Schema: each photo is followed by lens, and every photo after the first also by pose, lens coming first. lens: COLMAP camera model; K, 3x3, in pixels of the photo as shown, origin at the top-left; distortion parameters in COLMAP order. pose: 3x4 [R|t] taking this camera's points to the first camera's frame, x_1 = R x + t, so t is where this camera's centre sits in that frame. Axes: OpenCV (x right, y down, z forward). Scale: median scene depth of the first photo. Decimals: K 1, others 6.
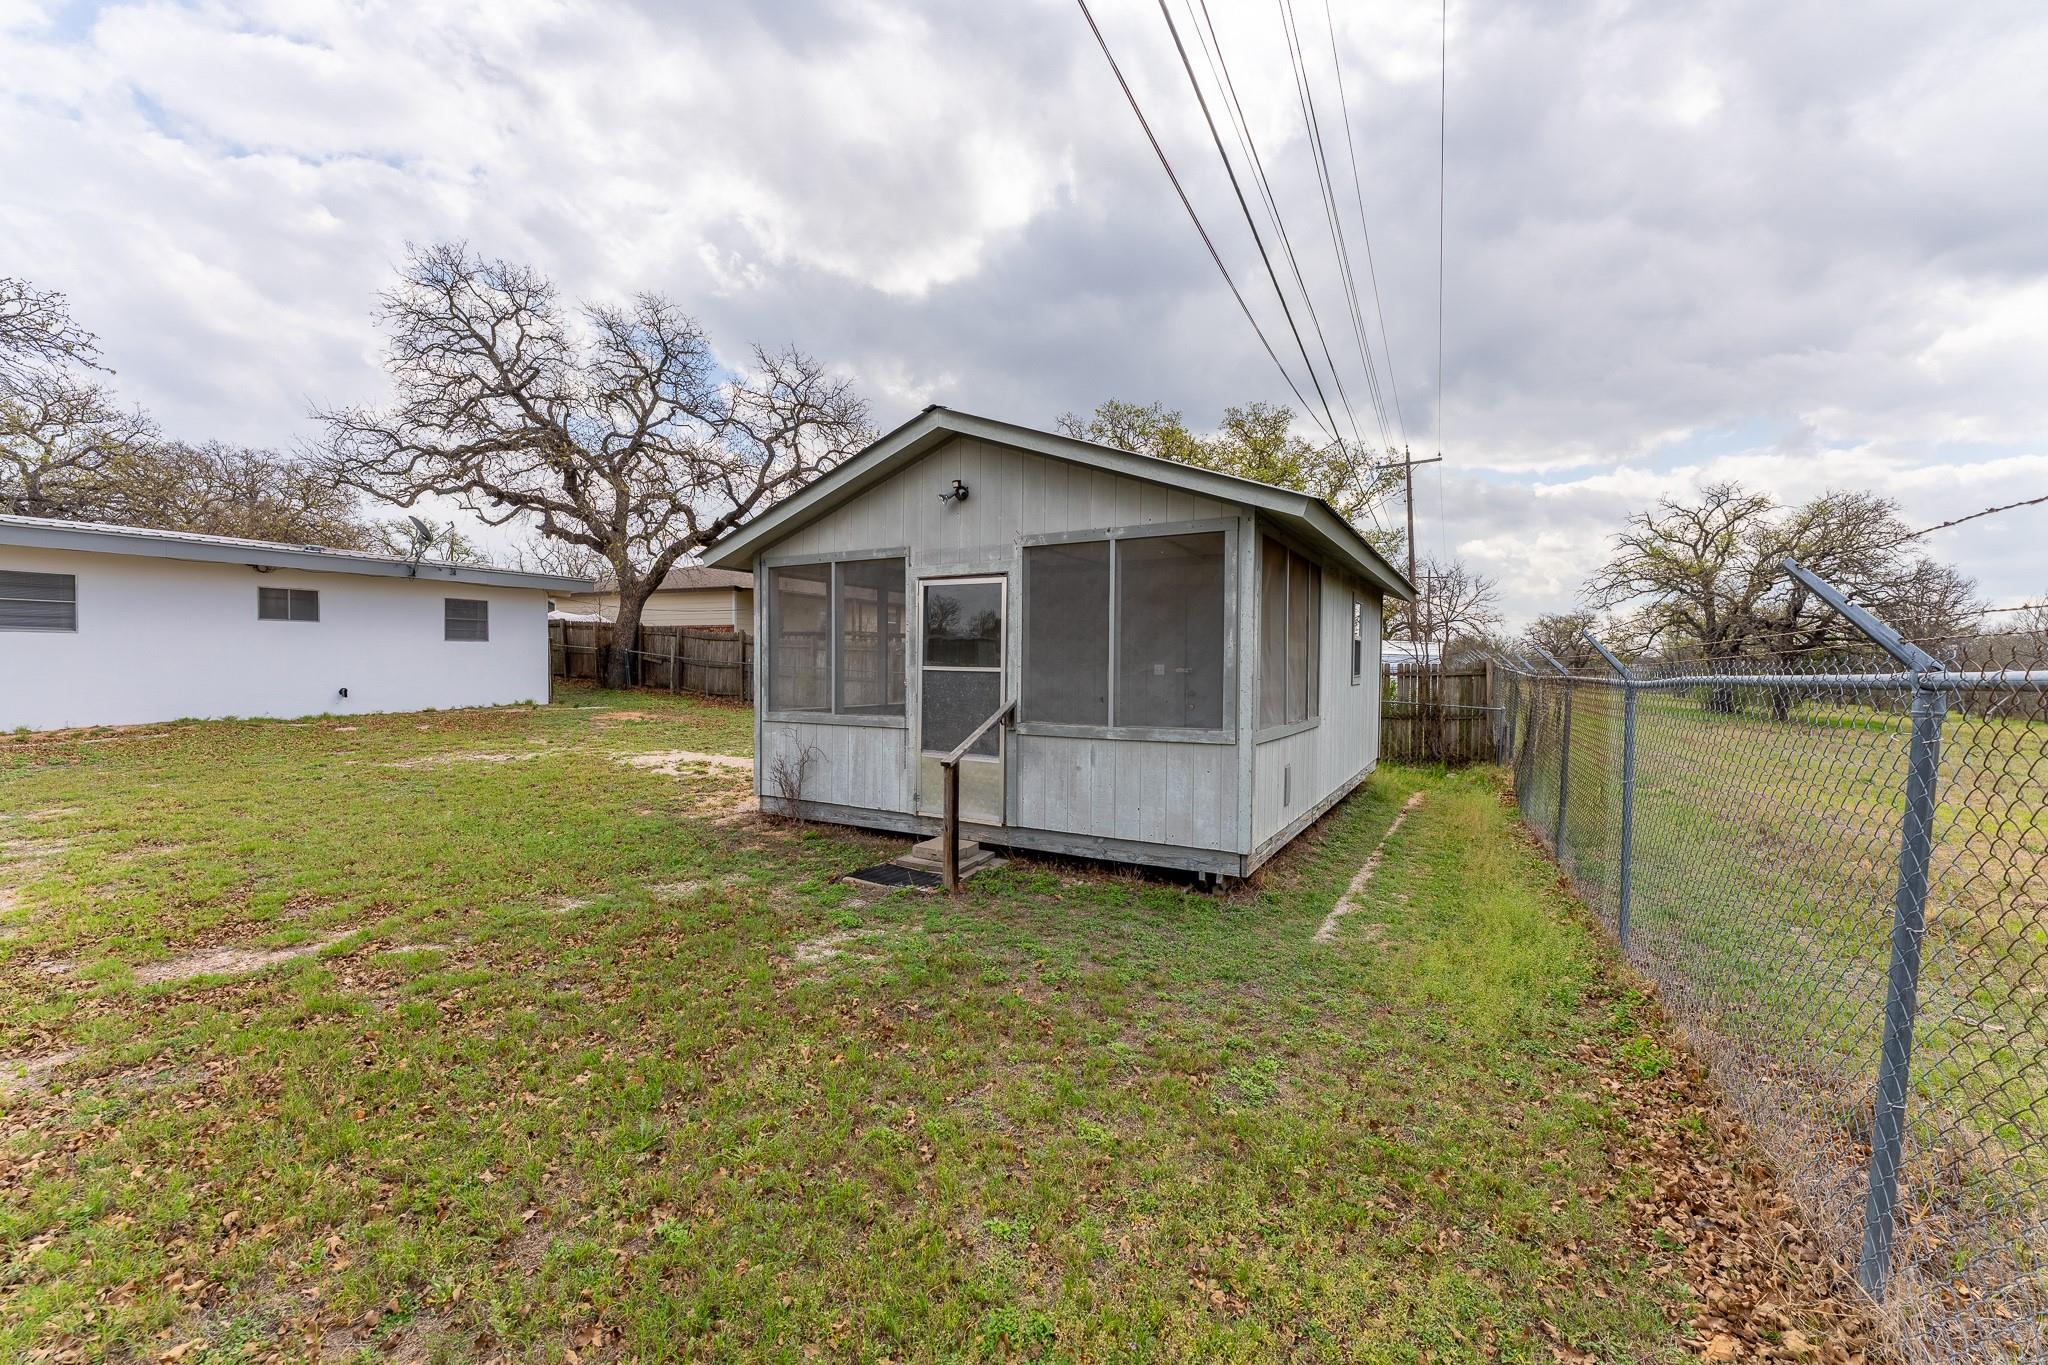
lens RADIAL K [[815.1, 0, 1015.0], [0, 815.1, 678.3], [0, 0, 1]] dist [0.000101, -0.000090]
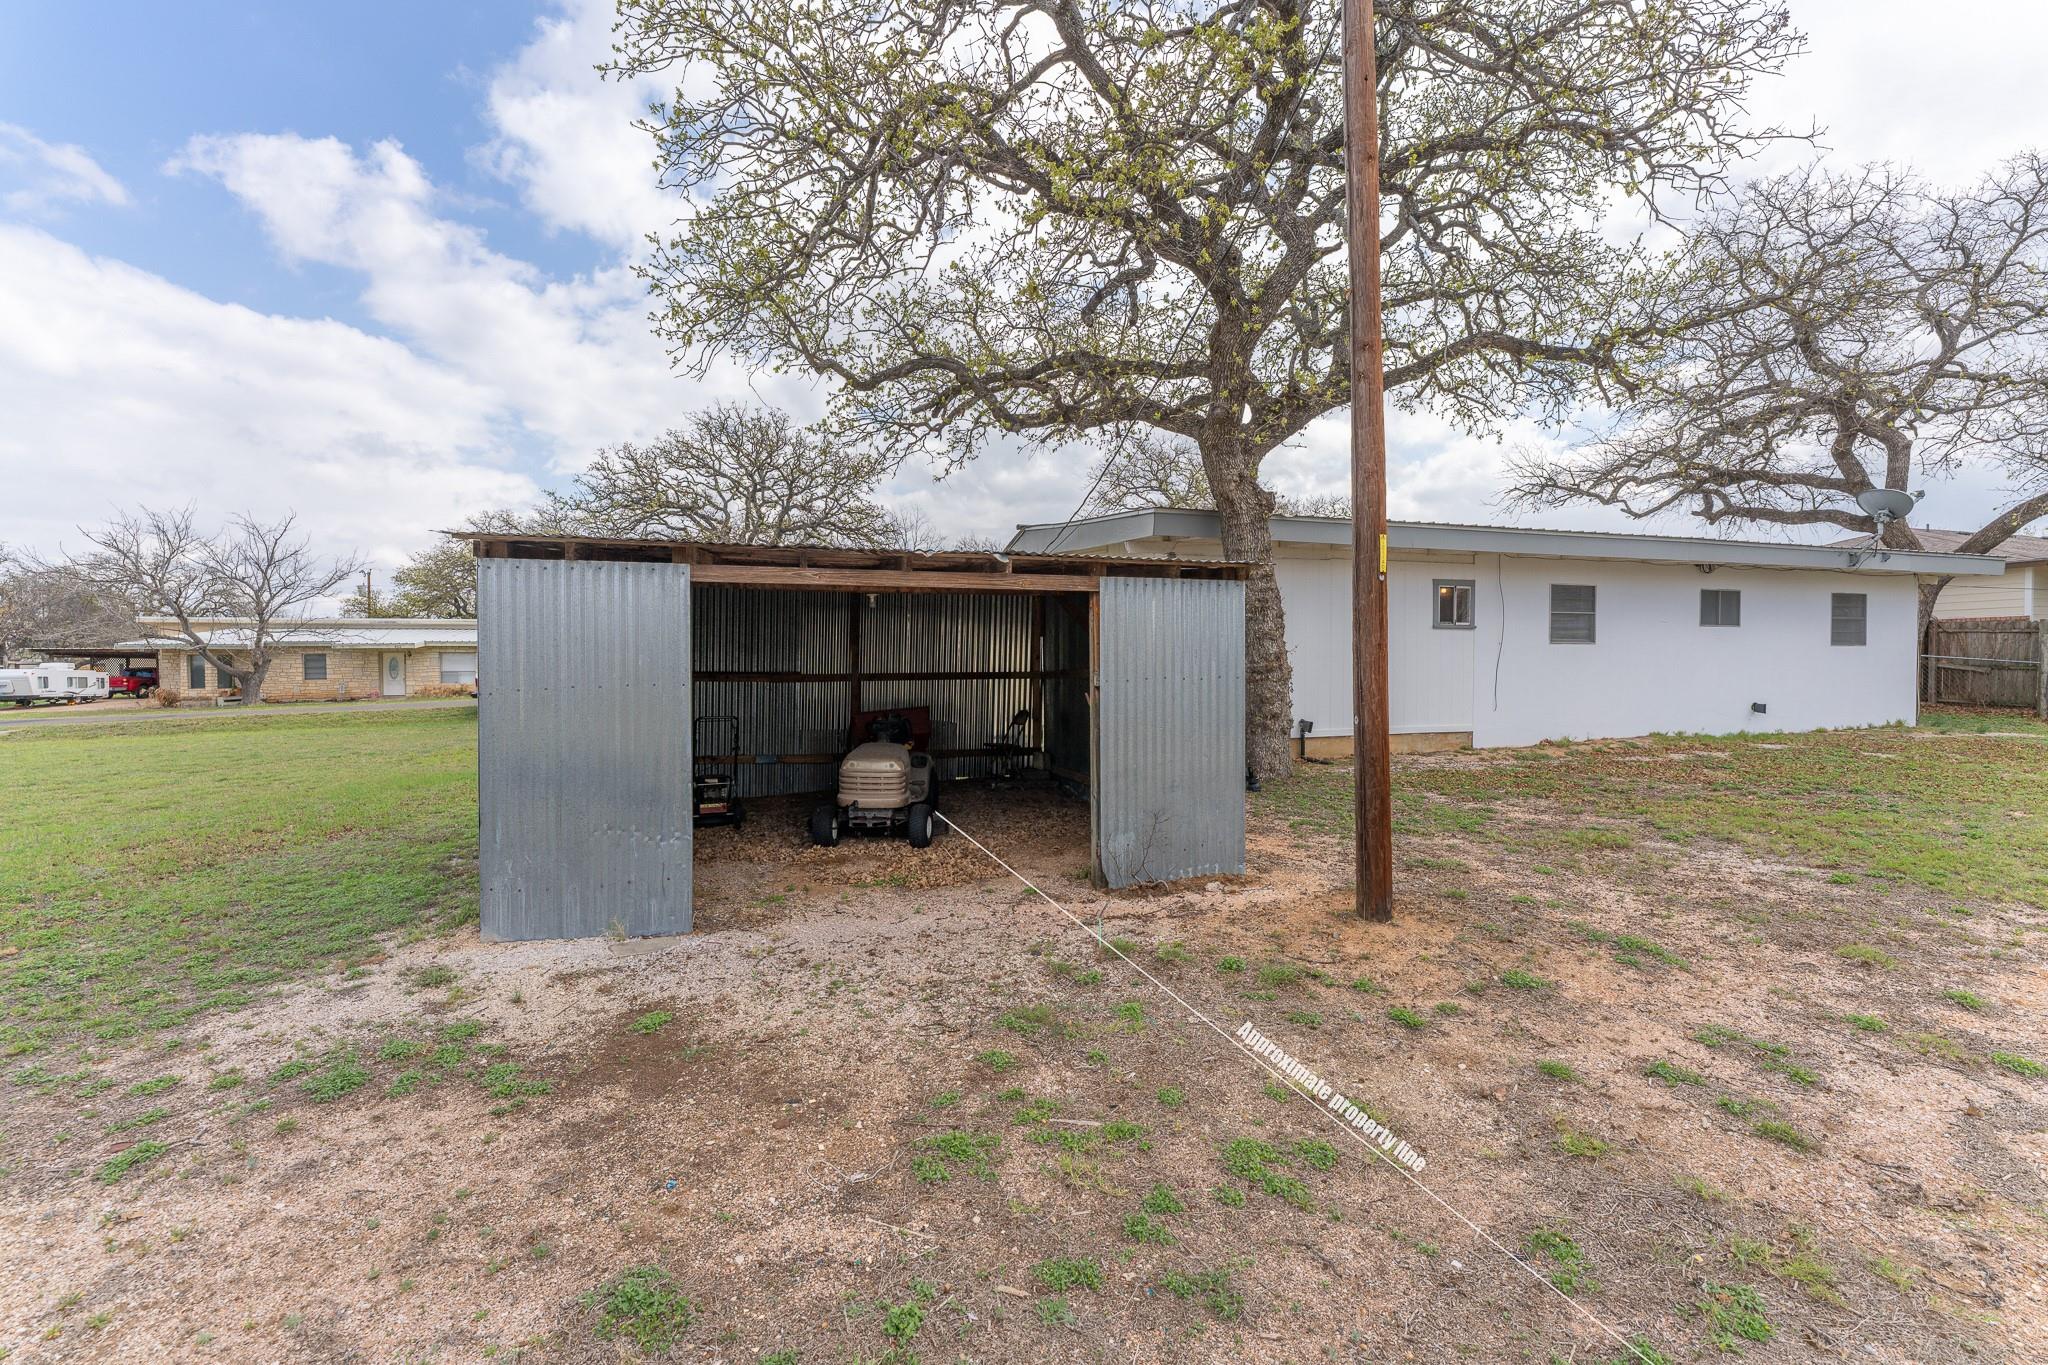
lens RADIAL K [[815.1, 0, 1021.9], [0, 815.1, 678.9], [0, 0, 1]] dist [0.000101, -0.000090]
pose [[0.710415, -0.001923, -0.703780, -0.638937], [-0.005889, 0.999945, -0.008676, -0.001062], [0.703758, 0.010308, 0.710365, -0.128257]]
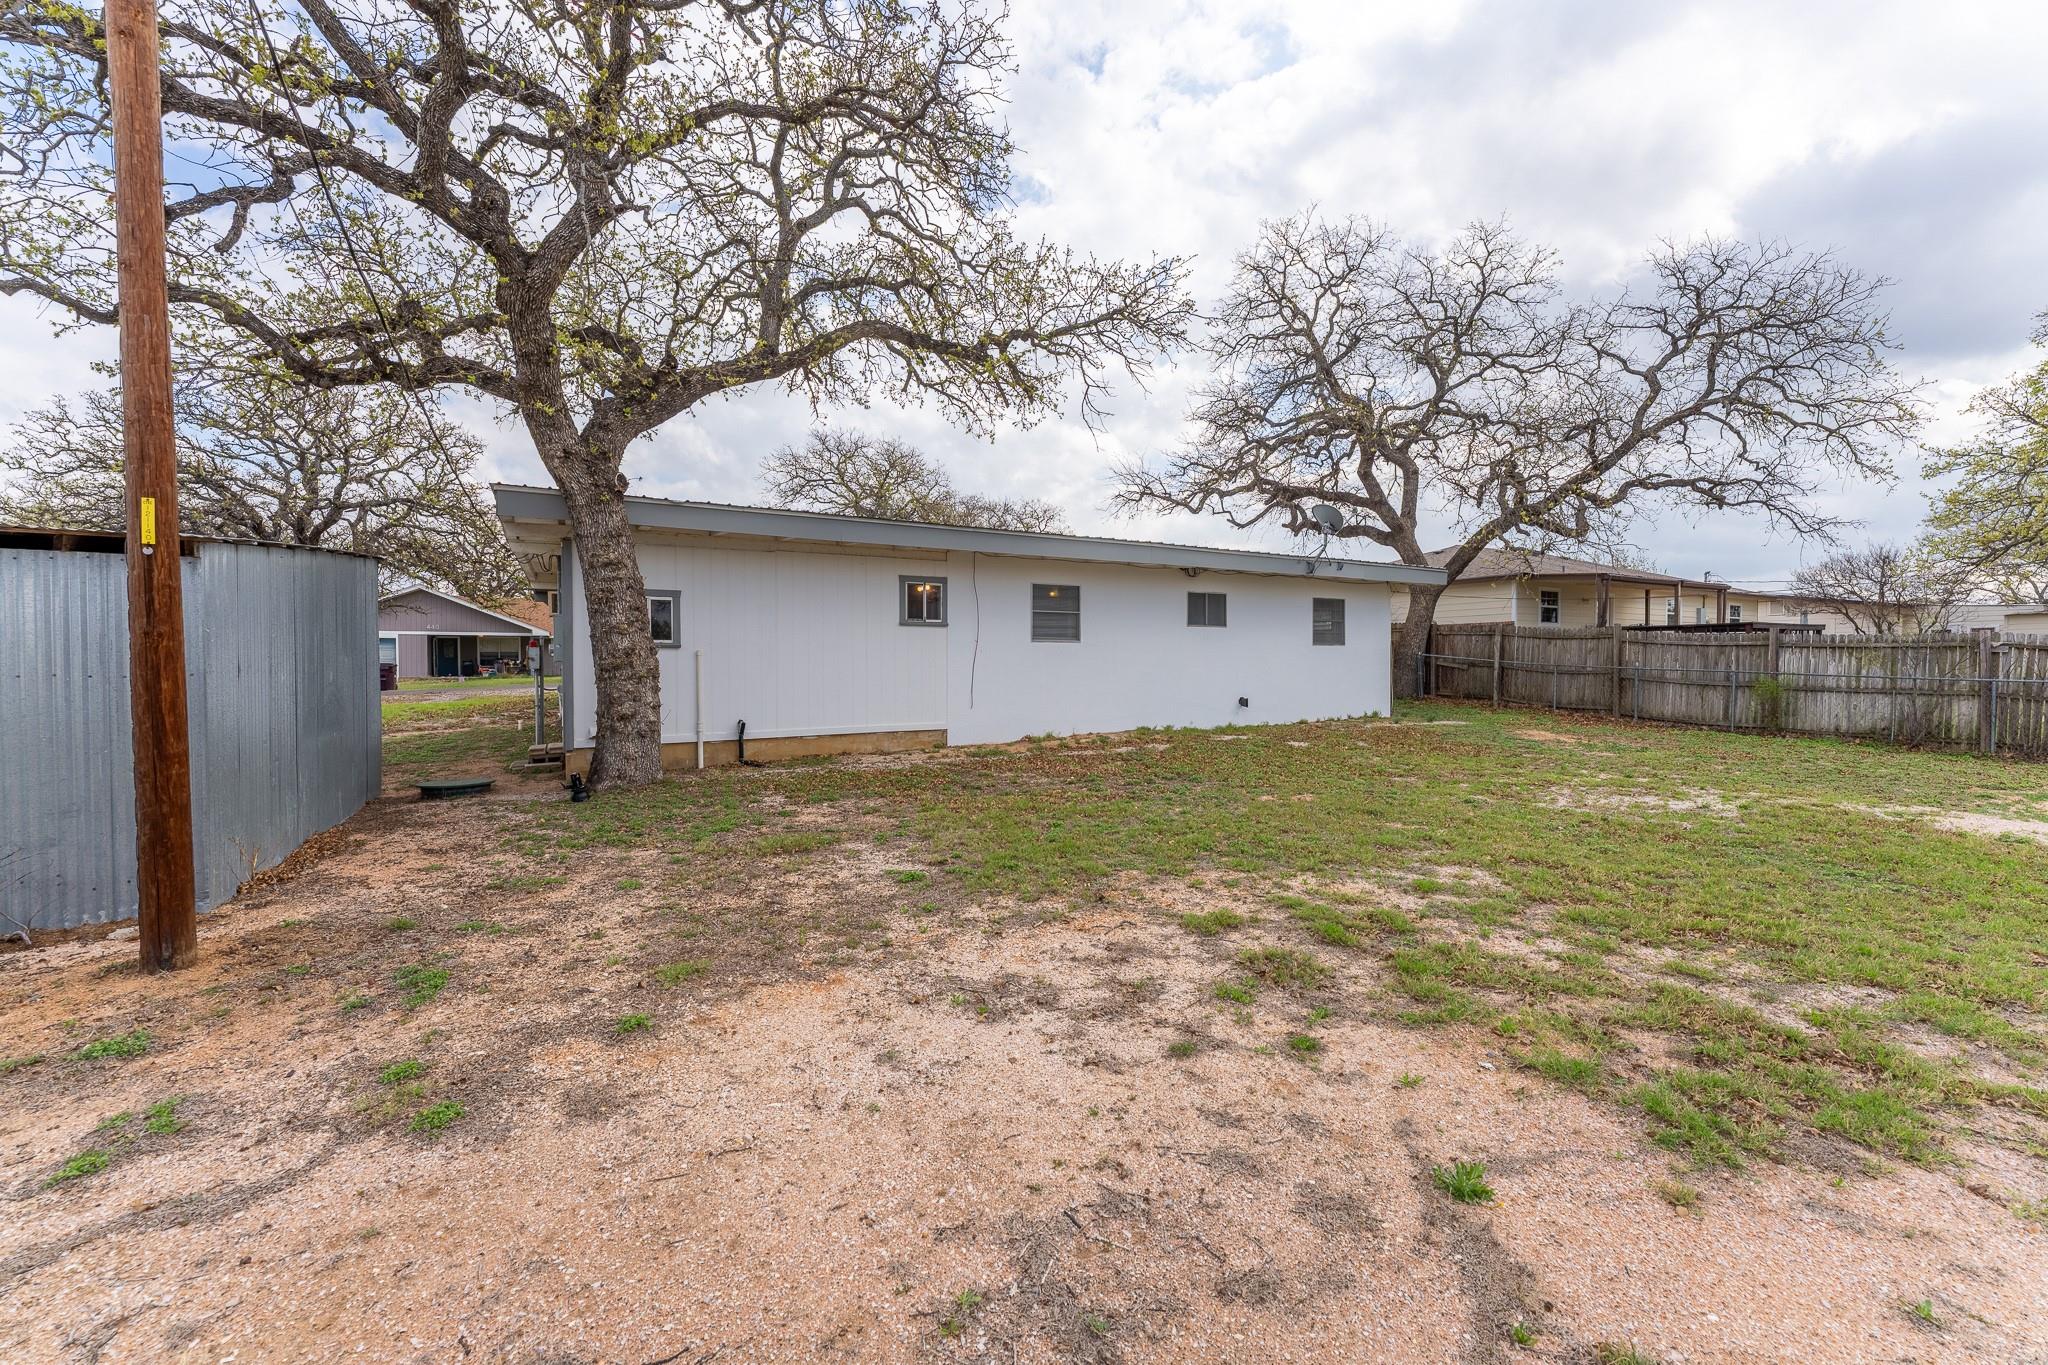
lens RADIAL K [[815.1, 0, 1030.1], [0, 815.1, 683.7], [0, 0, 1]] dist [0.000101, -0.000090]
pose [[0.849738, -0.003070, -0.527196, -0.447690], [0.001281, 0.999992, -0.003759, -0.000522], [0.527204, 0.002519, 0.849735, 0.065847]]
